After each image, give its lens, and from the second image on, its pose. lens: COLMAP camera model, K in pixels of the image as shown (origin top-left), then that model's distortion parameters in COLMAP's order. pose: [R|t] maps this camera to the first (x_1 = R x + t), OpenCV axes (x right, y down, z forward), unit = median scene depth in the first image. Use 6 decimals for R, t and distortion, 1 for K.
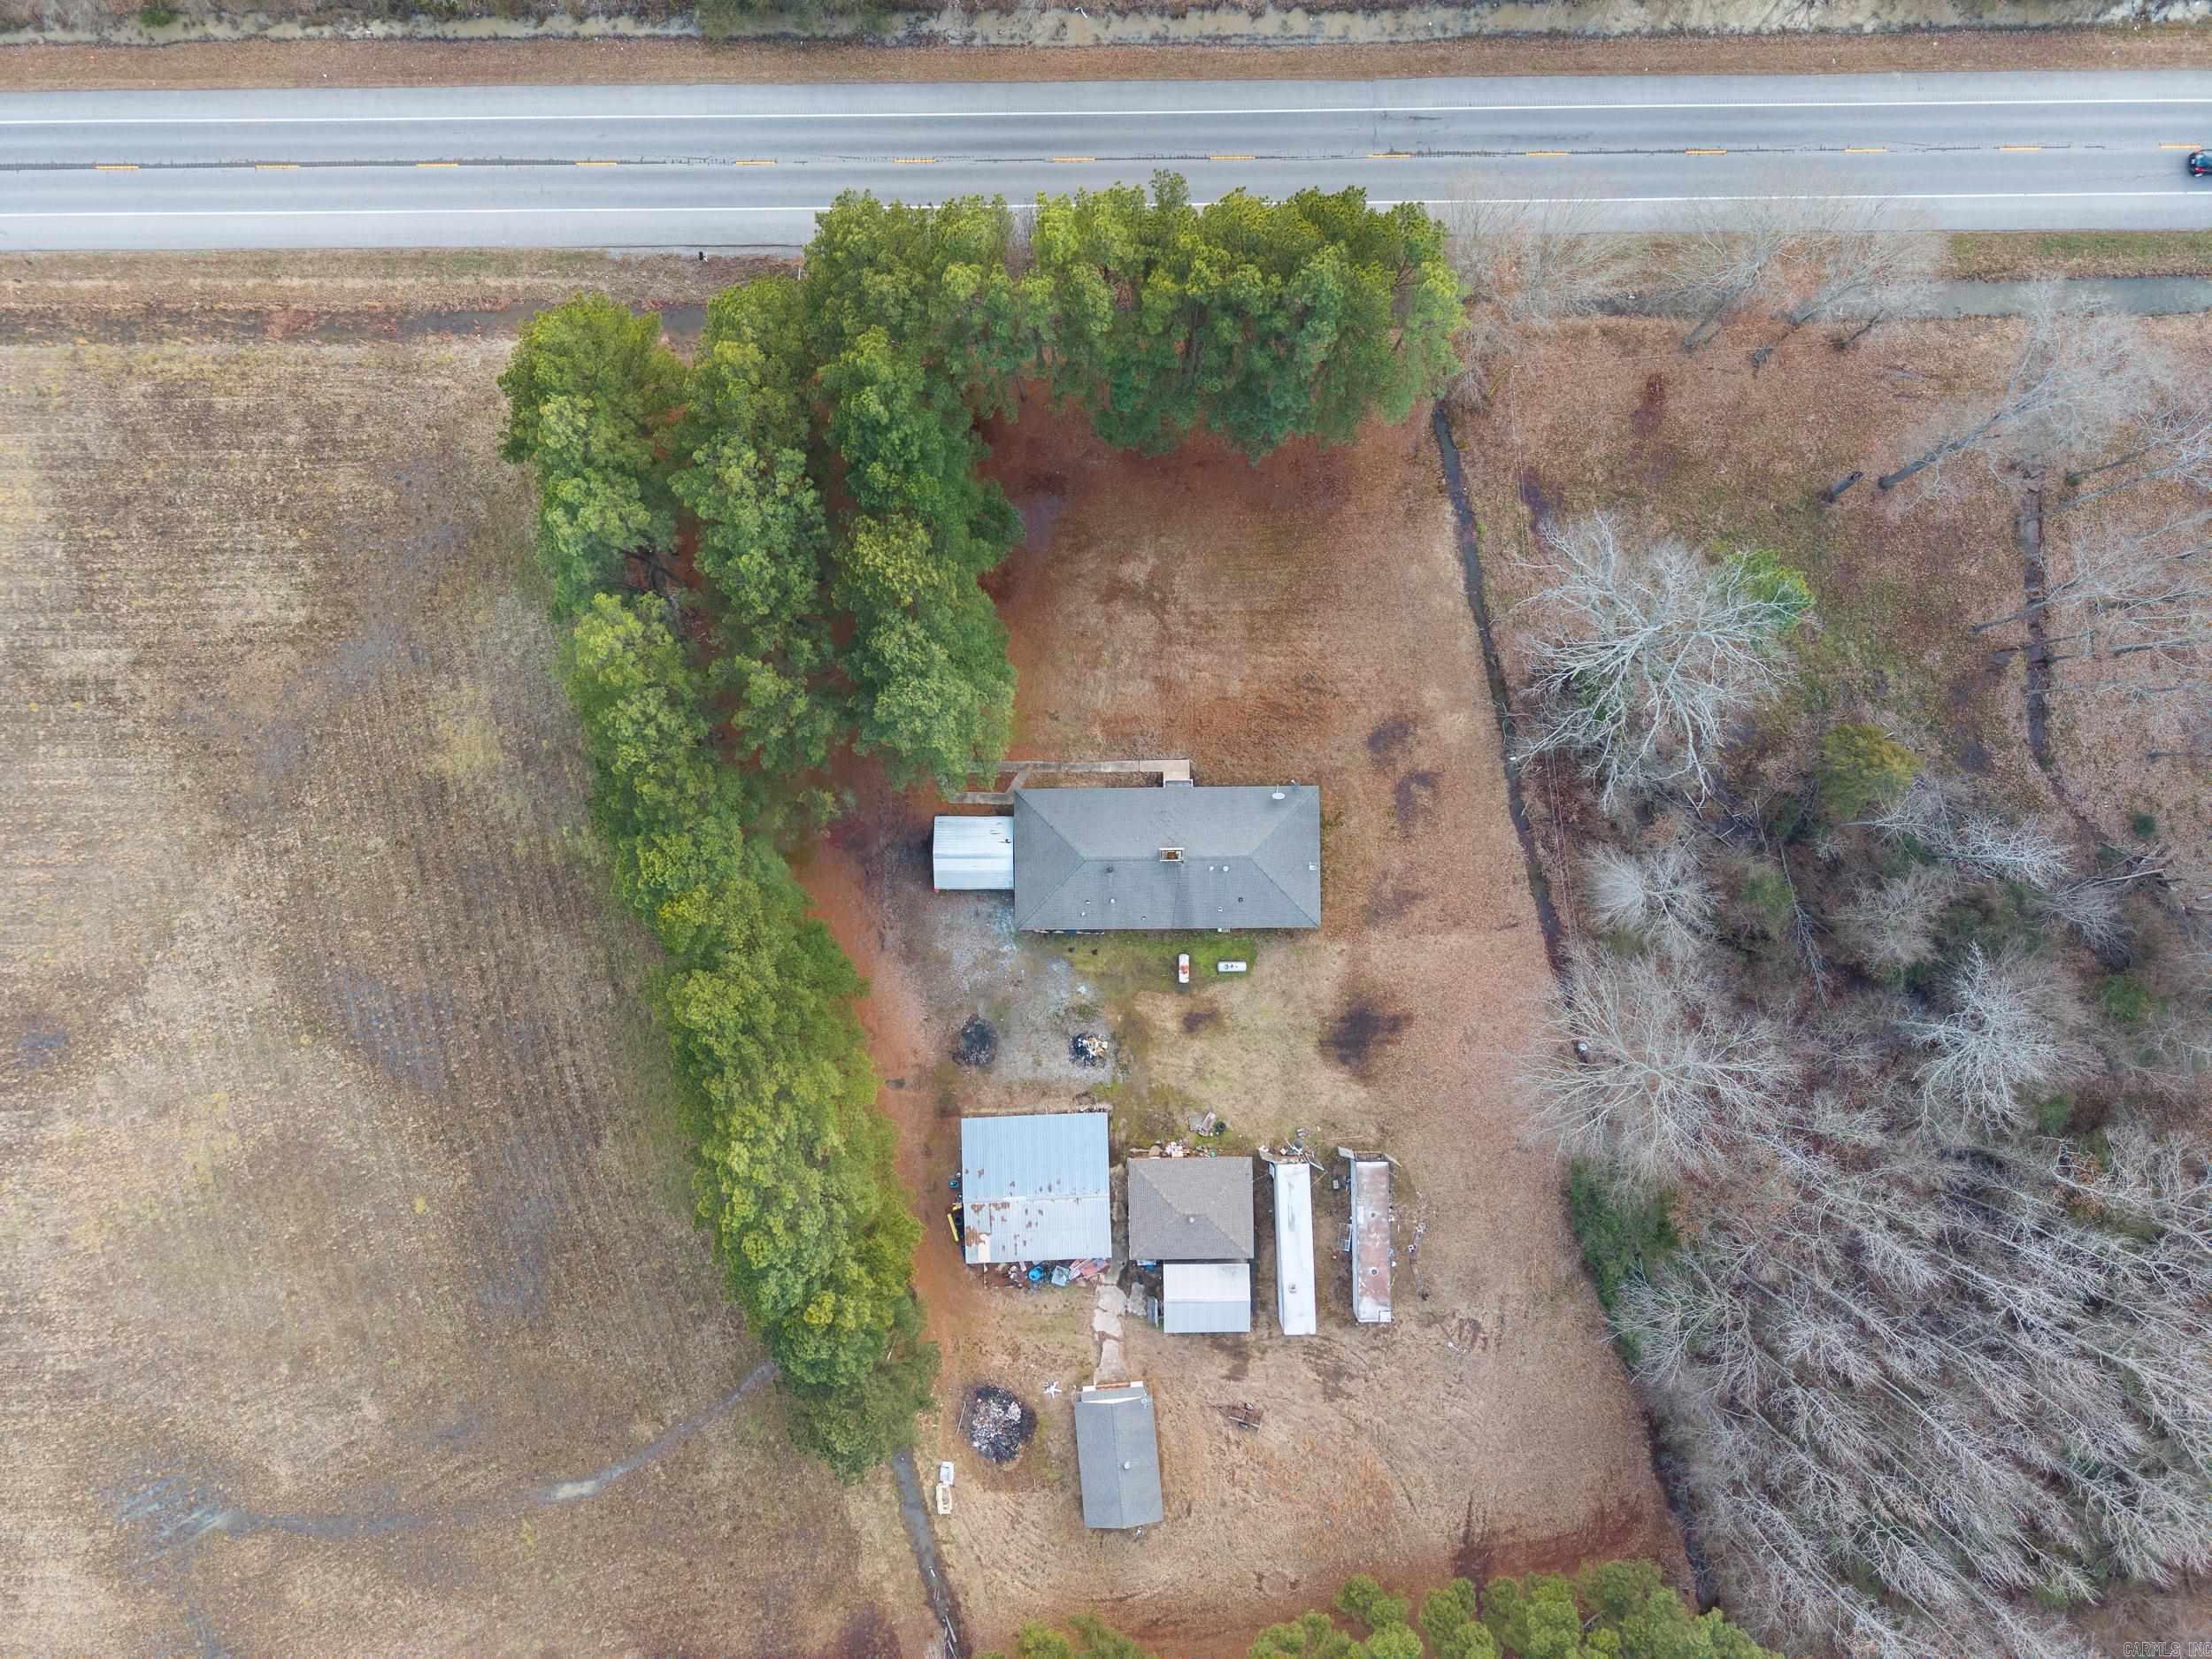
lens RADIAL K [[1481.2, 0, 1097.4], [0, 1481.2, 816.6], [0, 0, 1]] dist [0.024068, -0.020831]
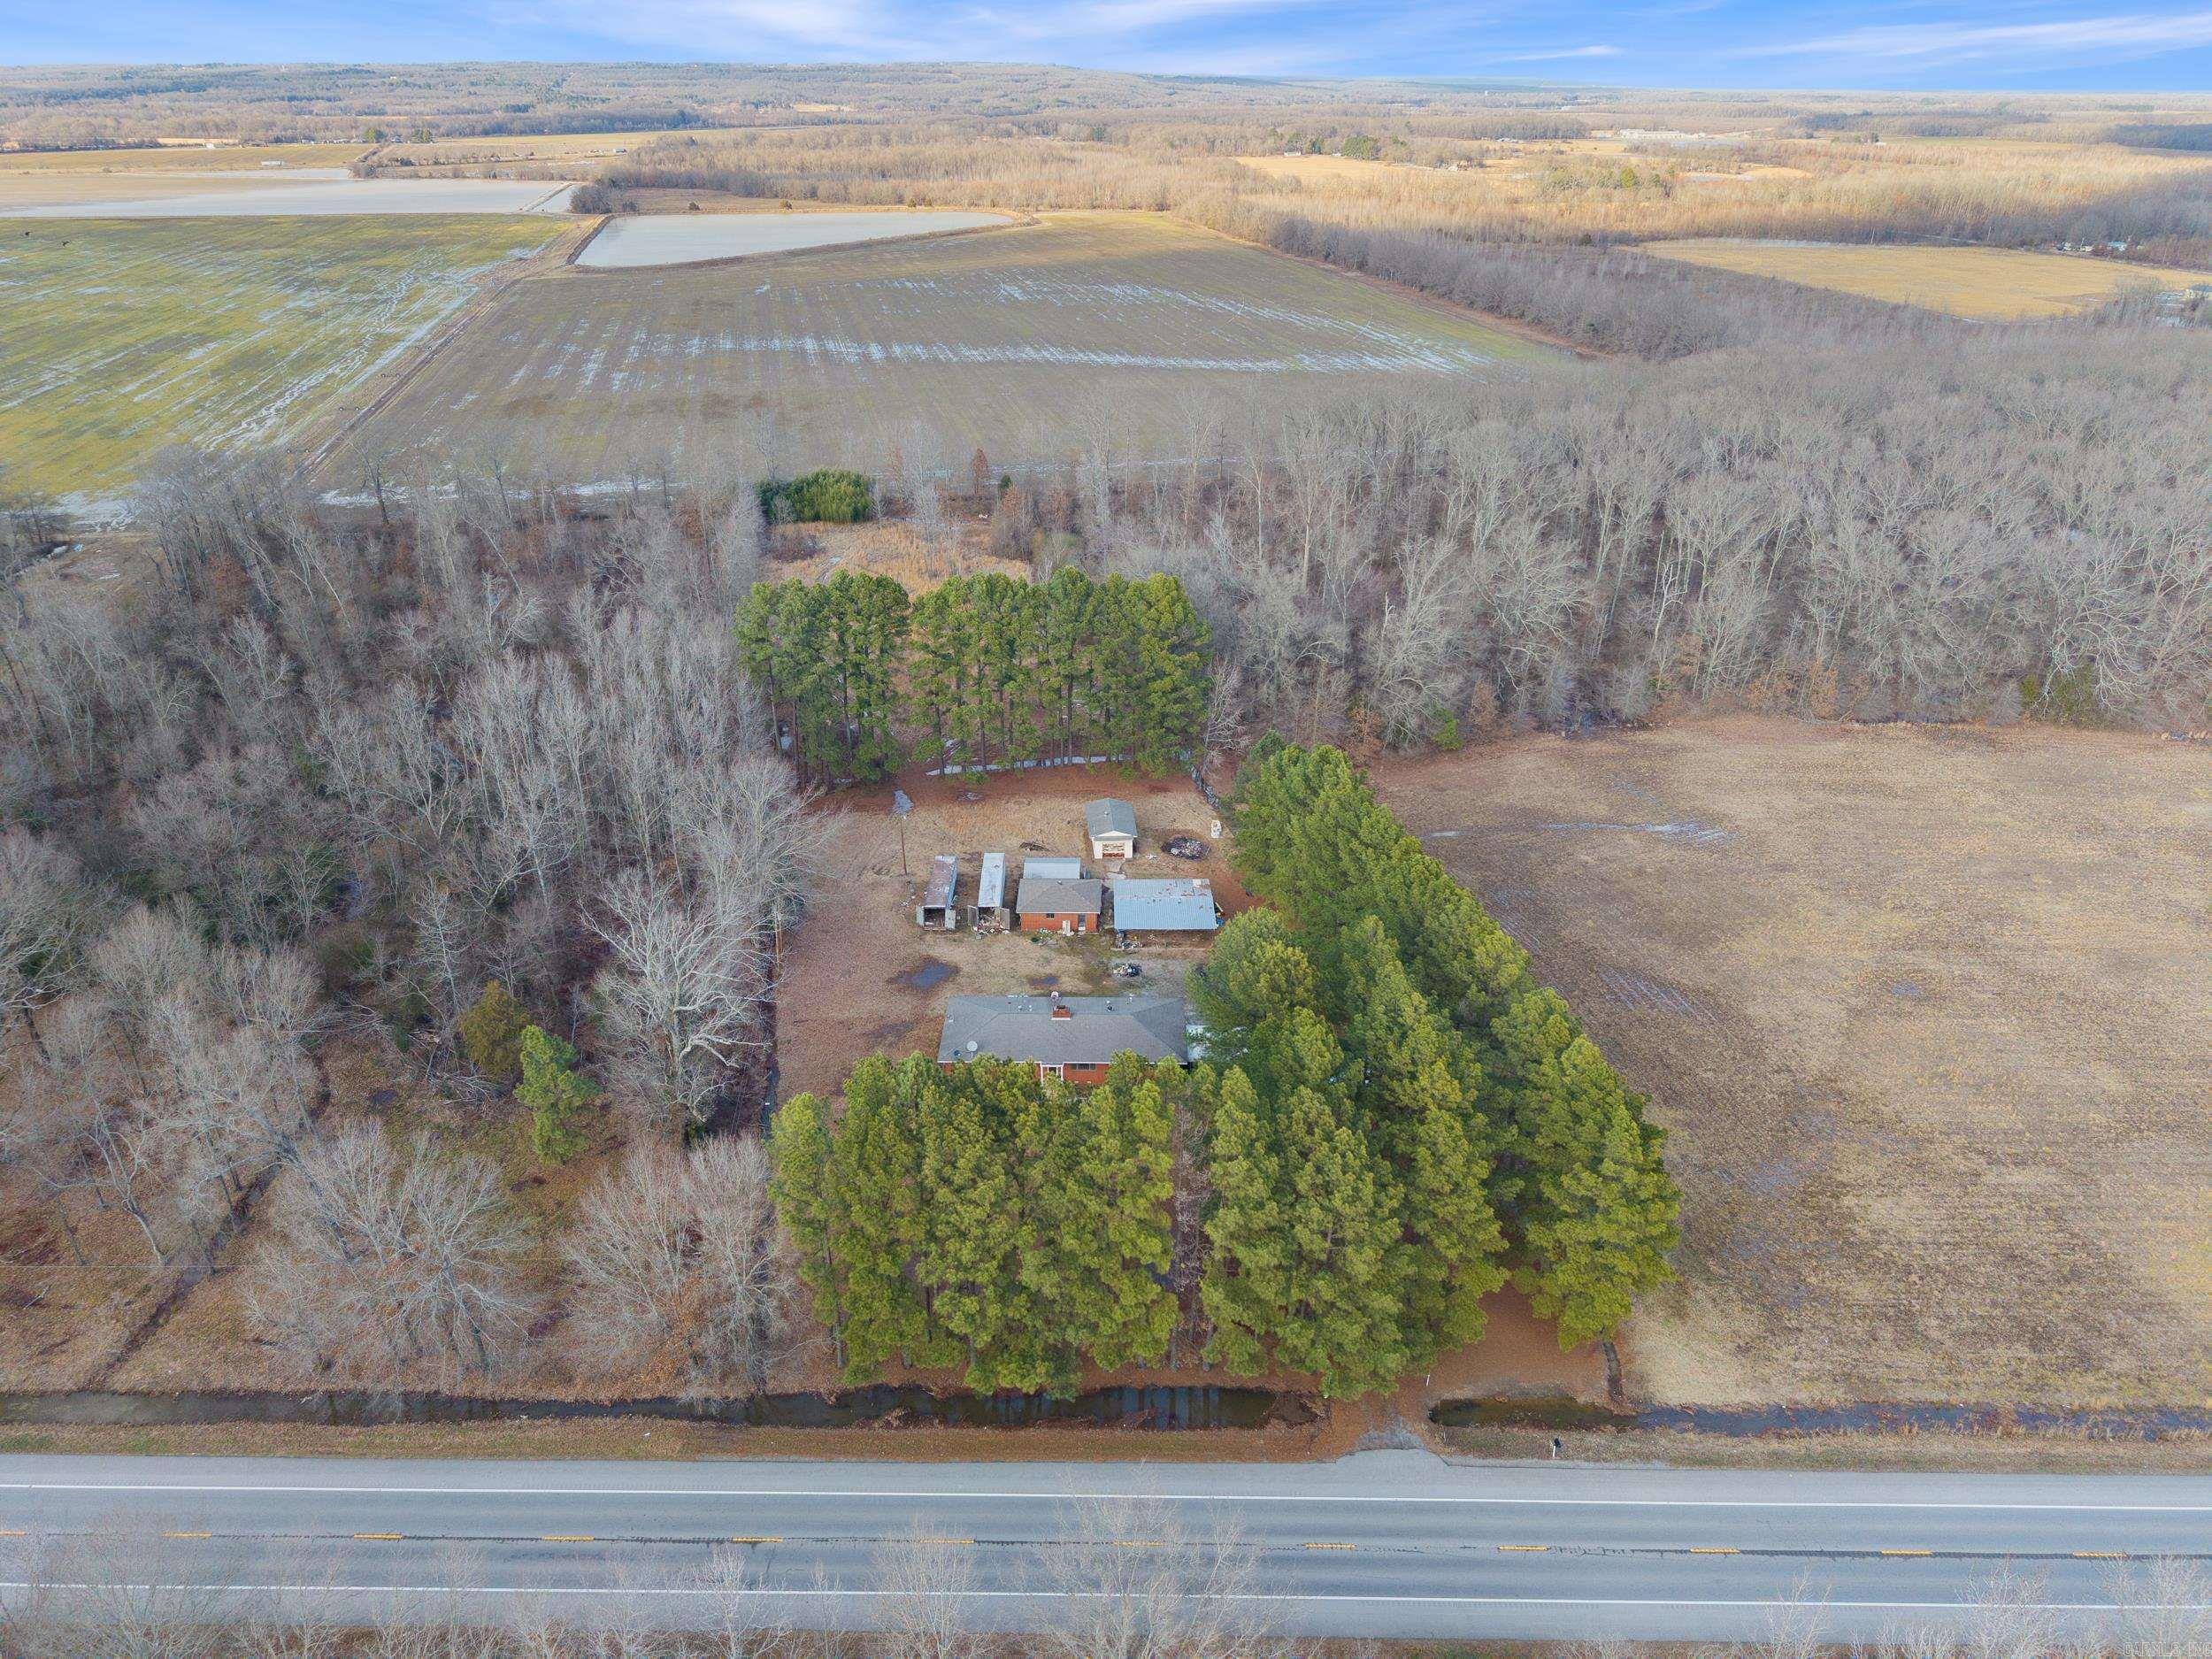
lens RADIAL K [[1481.2, 0, 1103.4], [0, 1481.2, 829.7], [0, 0, 1]] dist [0.024068, -0.020831]
pose [[-0.999794, -0.012955, 0.015651, -0.003605], [0.019827, -0.453947, 0.890808, -0.998113], [-0.004436, 0.890934, 0.454110, 0.265759]]
